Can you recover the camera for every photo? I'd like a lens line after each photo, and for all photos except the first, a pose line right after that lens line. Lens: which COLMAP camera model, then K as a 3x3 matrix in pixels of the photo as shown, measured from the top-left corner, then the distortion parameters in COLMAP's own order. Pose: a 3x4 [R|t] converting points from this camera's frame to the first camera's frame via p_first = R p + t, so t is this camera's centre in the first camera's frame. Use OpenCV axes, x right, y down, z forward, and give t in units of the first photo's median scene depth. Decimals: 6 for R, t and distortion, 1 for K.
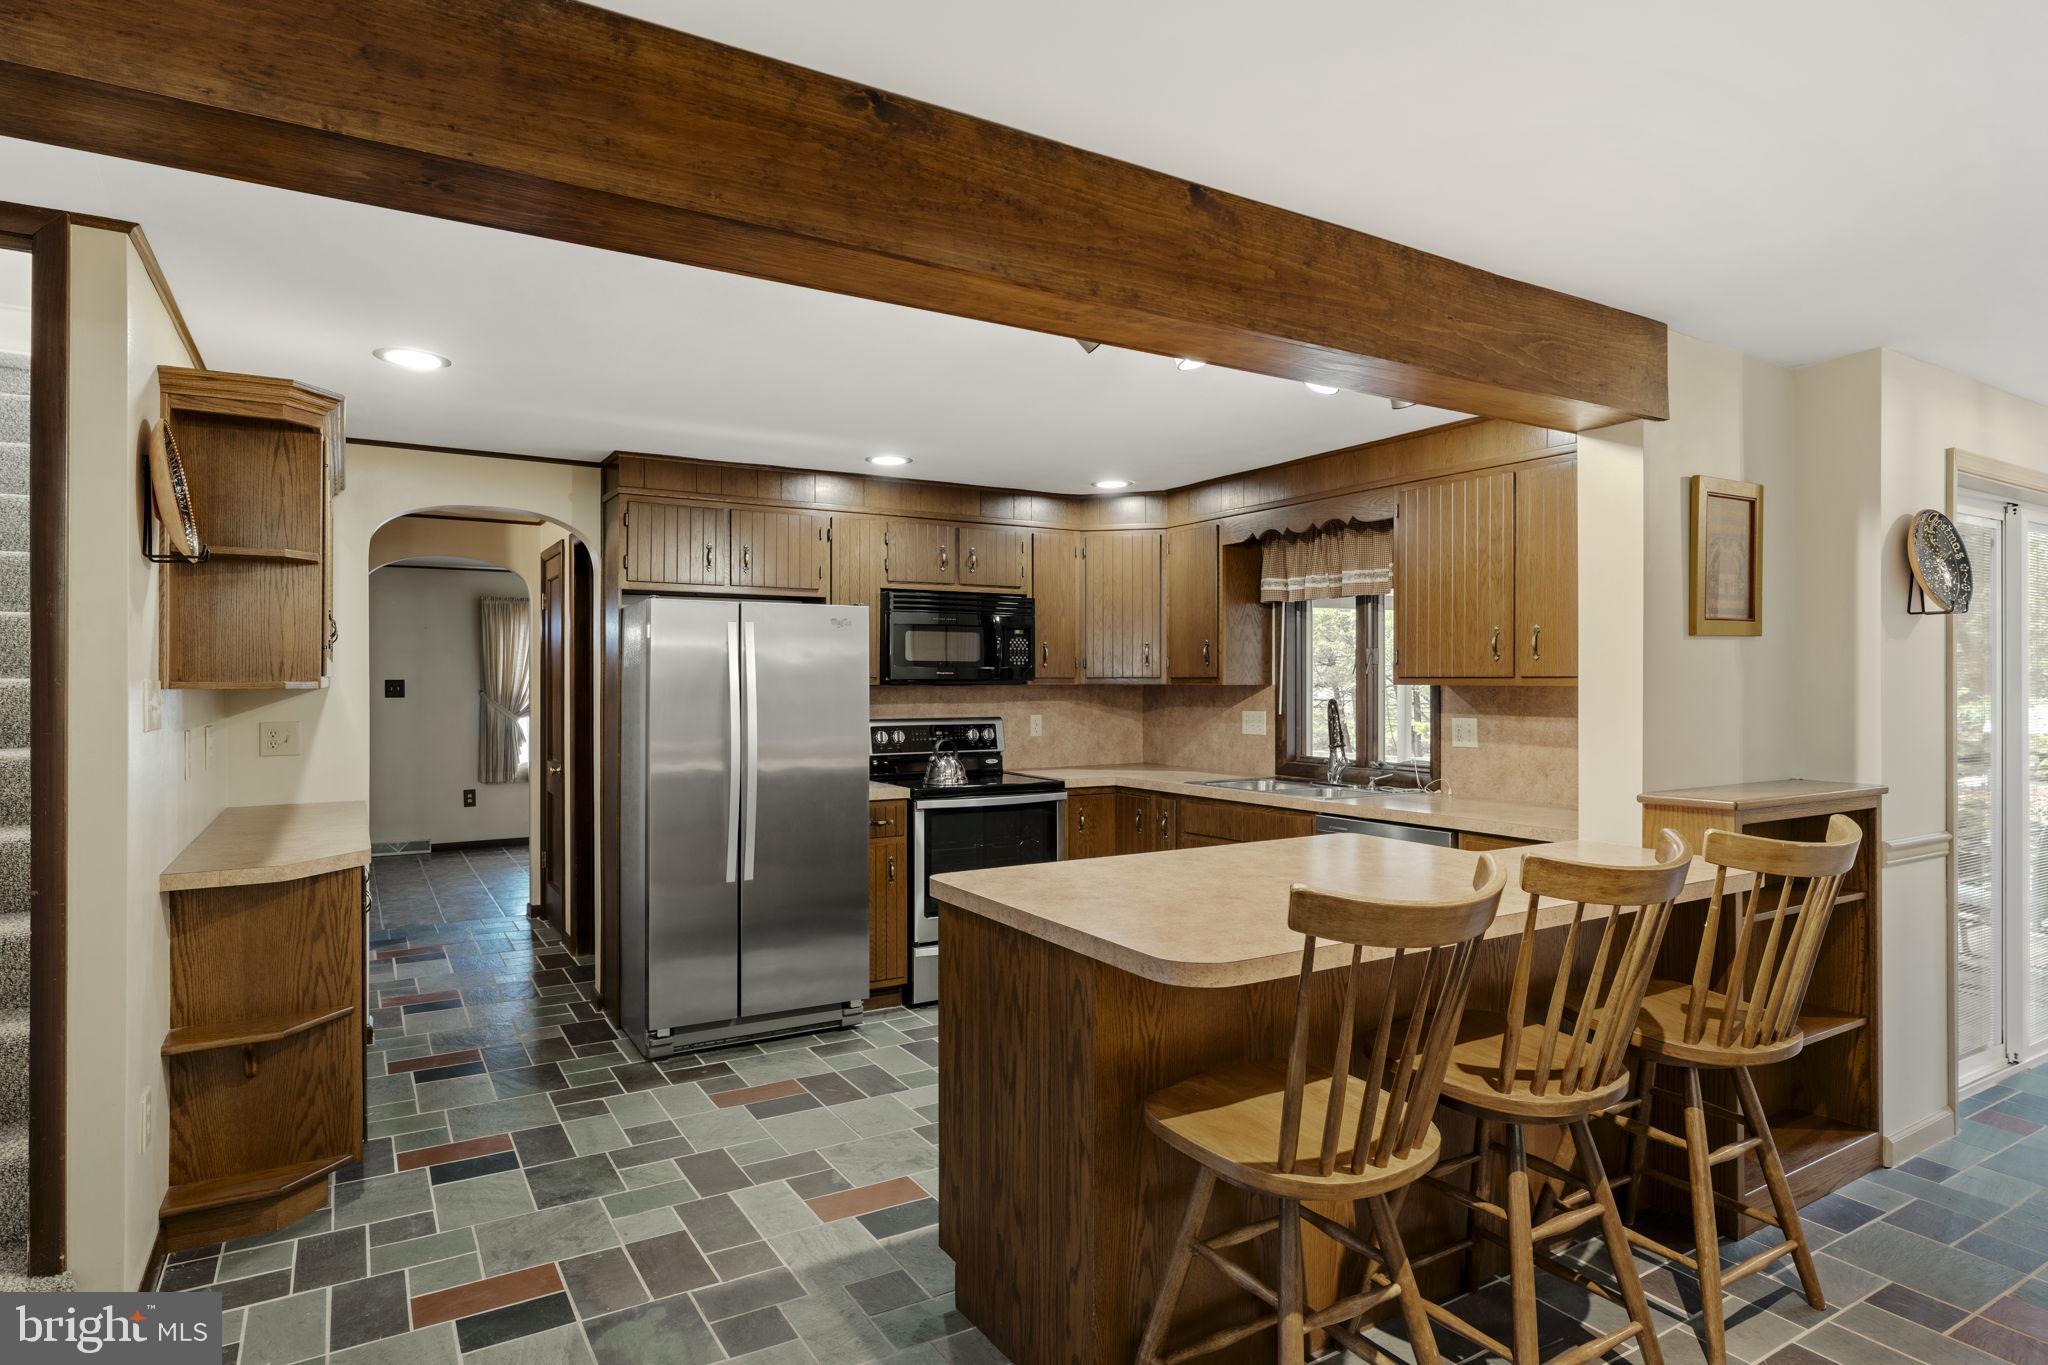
lens RADIAL K [[1120.0, 0, 1023.7], [0, 1120.0, 673.9], [0, 0, 1]] dist [0.001080, 0.000688]
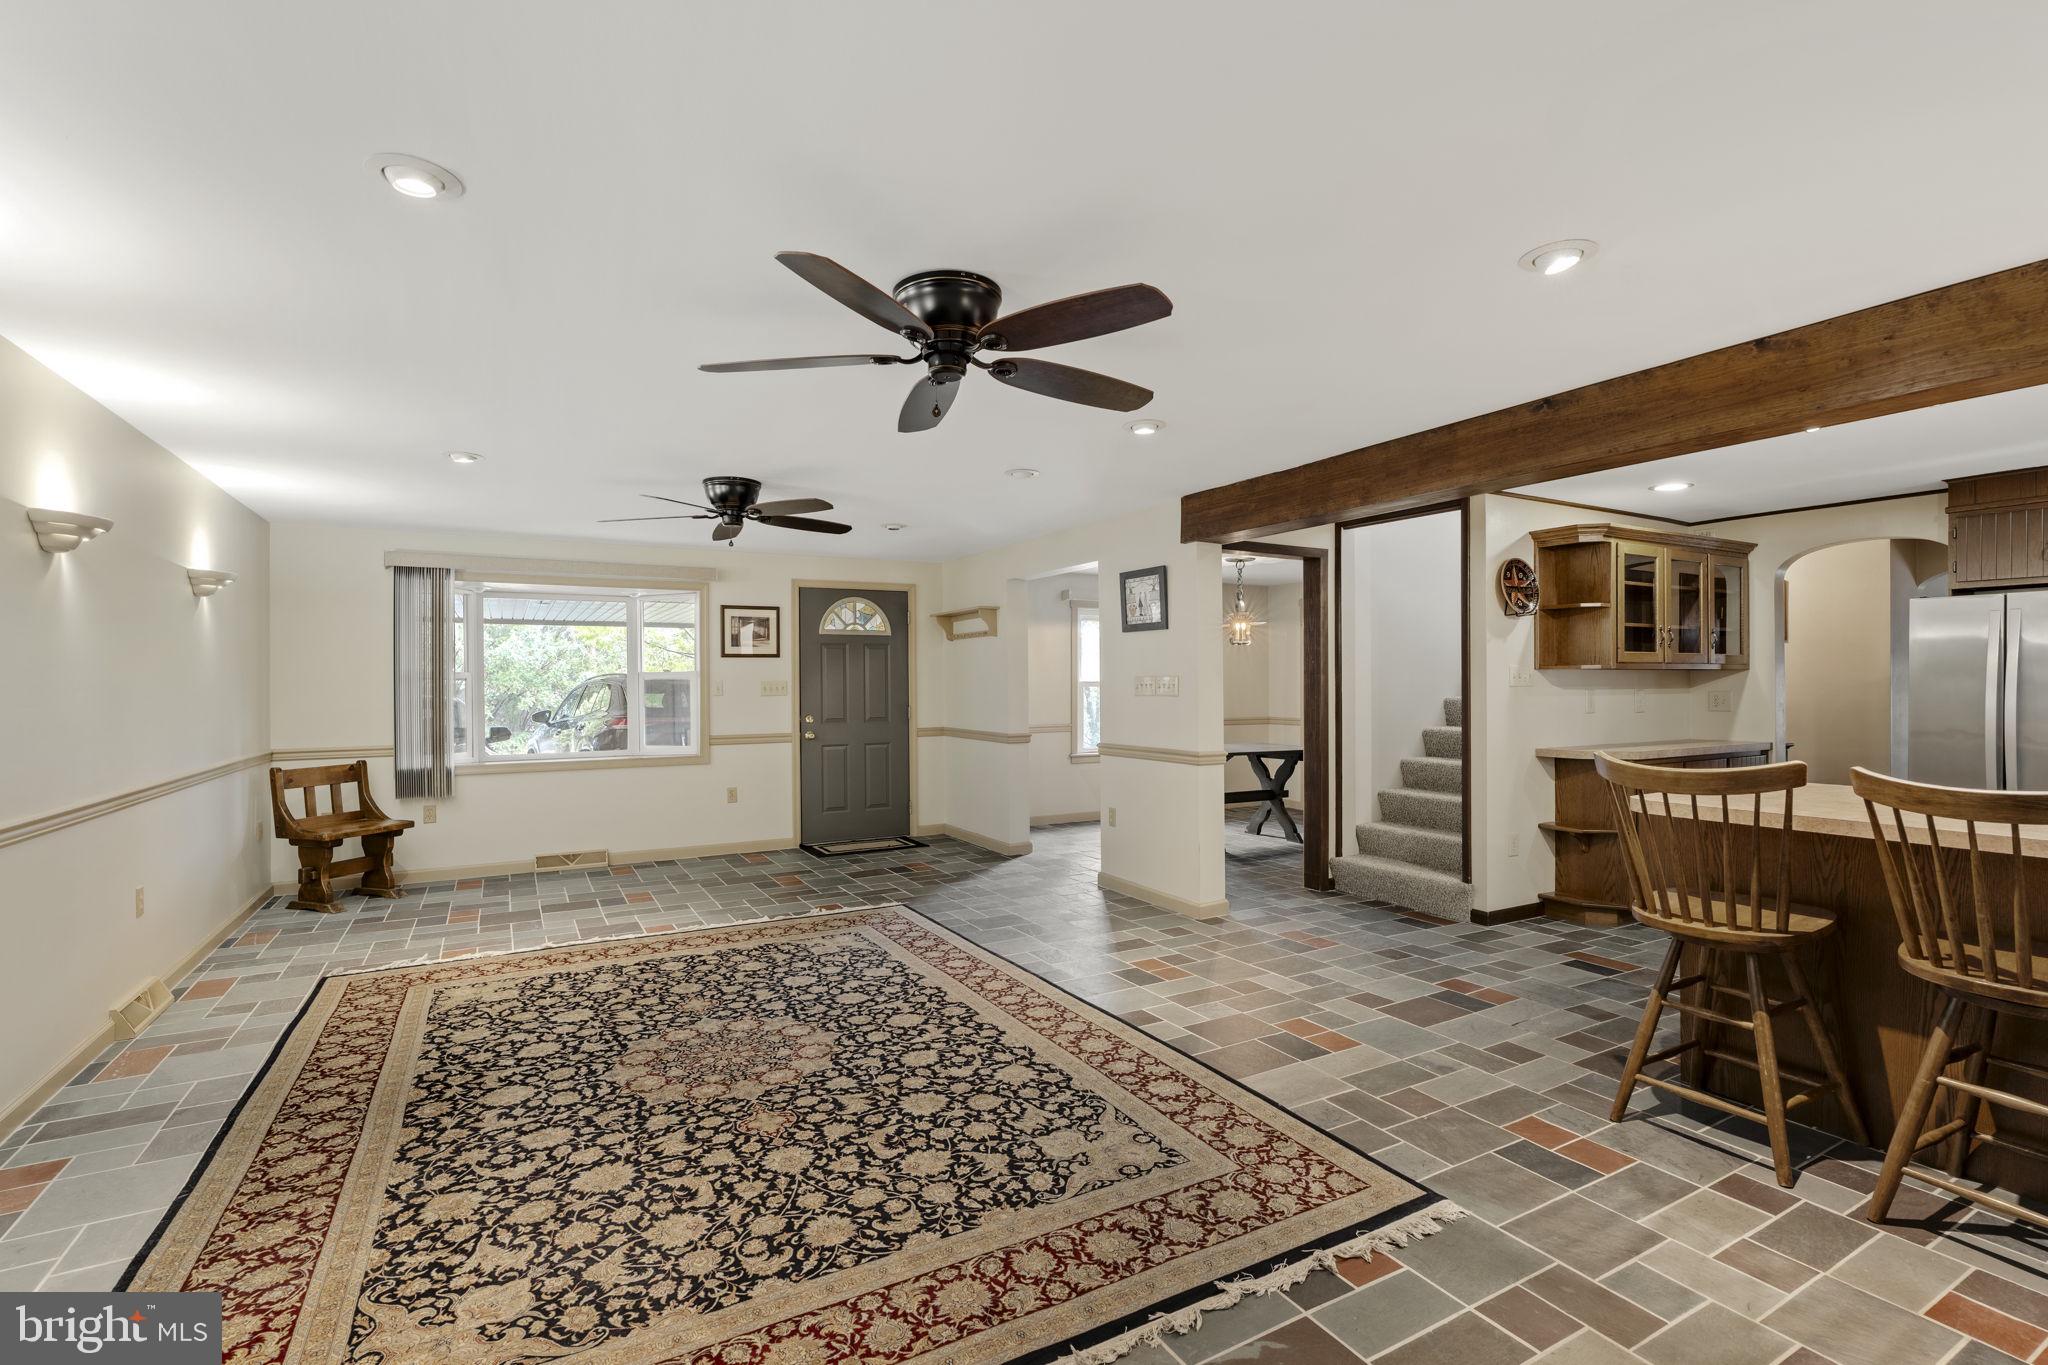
lens RADIAL K [[923.0, 0, 1023.7], [0, 923.0, 684.4], [0, 0, 1]] dist [-0.000029, -0.000006]
pose [[-0.034884, 0.000199, -0.999391, 1.463194], [0.009880, 0.999951, -0.000145, 0.040537], [0.999343, -0.009879, -0.034884, 0.001050]]
